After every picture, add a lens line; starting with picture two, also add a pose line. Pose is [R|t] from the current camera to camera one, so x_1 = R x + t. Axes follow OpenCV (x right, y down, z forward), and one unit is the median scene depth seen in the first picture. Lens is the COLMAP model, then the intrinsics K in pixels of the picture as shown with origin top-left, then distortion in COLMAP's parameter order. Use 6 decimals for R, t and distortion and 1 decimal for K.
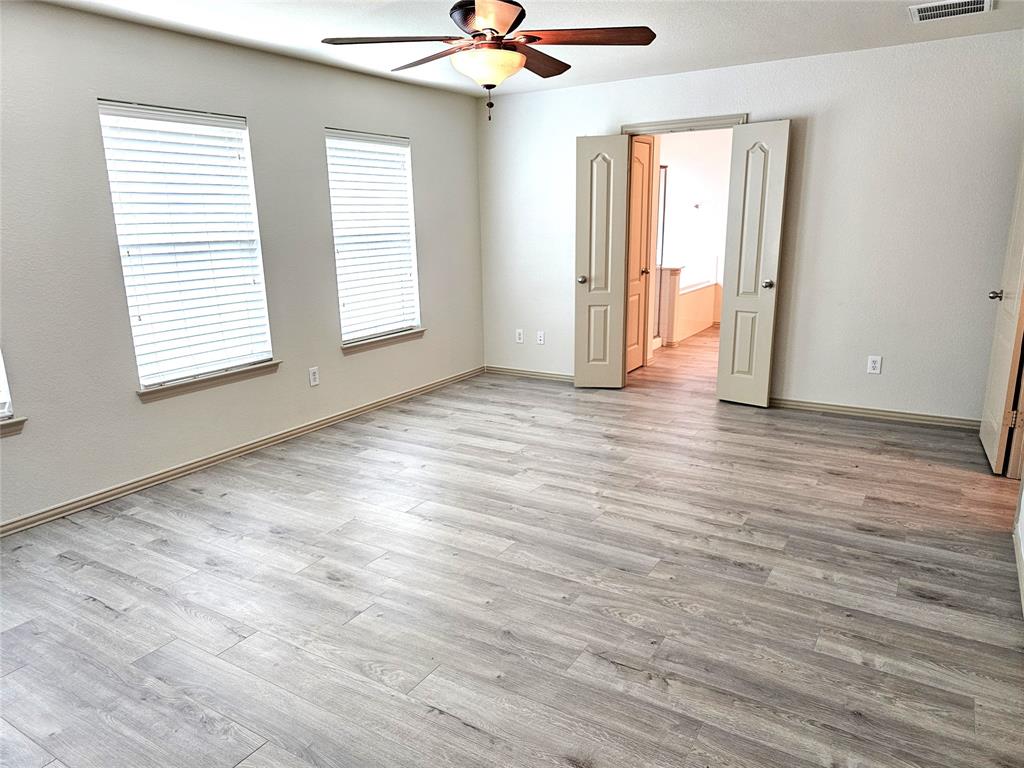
lens RADIAL K [[692.8, 0, 512.5], [0, 692.8, 387.9], [0, 0, 1]] dist [0.066068, -0.015691]
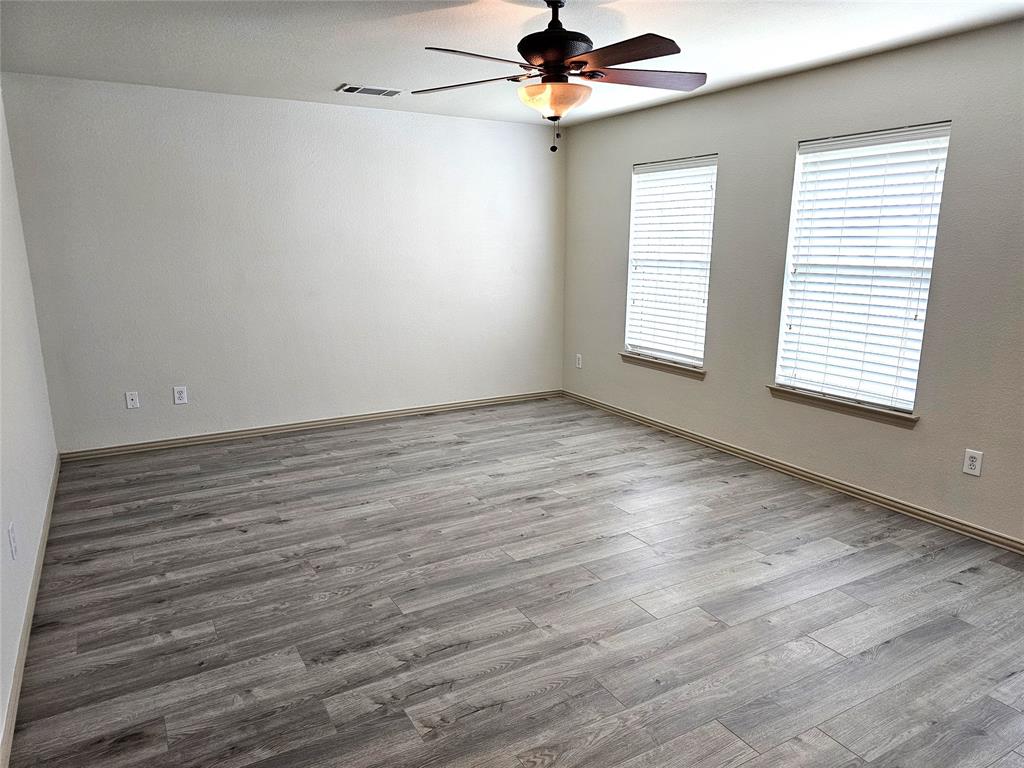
lens RADIAL K [[692.8, 0, 511.9], [0, 692.8, 384.0], [0, 0, 1]] dist [0.066068, -0.015691]
pose [[-0.464821, 0.198333, -0.862905, 0.917136], [-0.209705, 0.922198, 0.324923, -0.382322], [0.860212, 0.331986, -0.387066, 1.426390]]
